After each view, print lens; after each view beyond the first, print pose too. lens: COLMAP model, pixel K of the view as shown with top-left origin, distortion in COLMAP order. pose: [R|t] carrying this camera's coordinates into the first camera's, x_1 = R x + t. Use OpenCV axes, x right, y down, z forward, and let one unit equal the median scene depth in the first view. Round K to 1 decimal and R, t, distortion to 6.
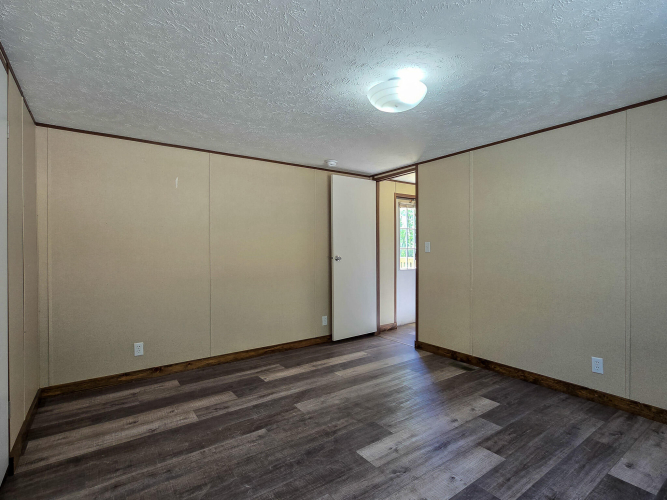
lens RADIAL K [[337.3, 0, 340.4], [0, 337.3, 251.4], [0, 0, 1]] dist [-0.003058, -0.000690]
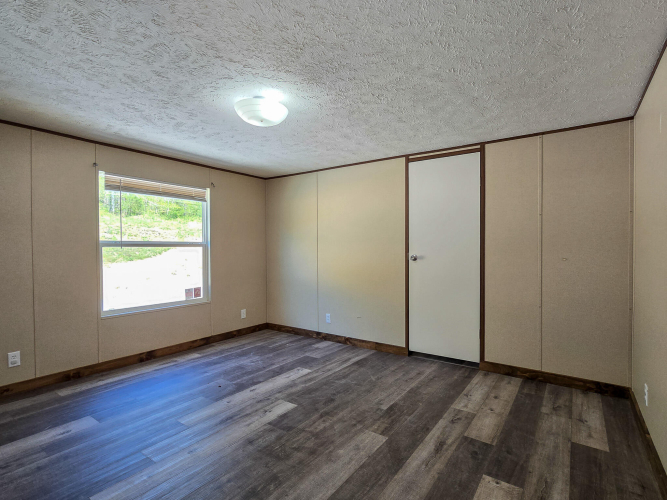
lens RADIAL K [[337.3, 0, 340.4], [0, 337.3, 251.4], [0, 0, 1]] dist [-0.003058, -0.000690]
pose [[-0.945003, 0.010025, -0.326909, 0.253262], [0.005023, 0.999857, 0.016140, -0.010834], [0.327024, 0.013611, -0.944918, 1.868777]]
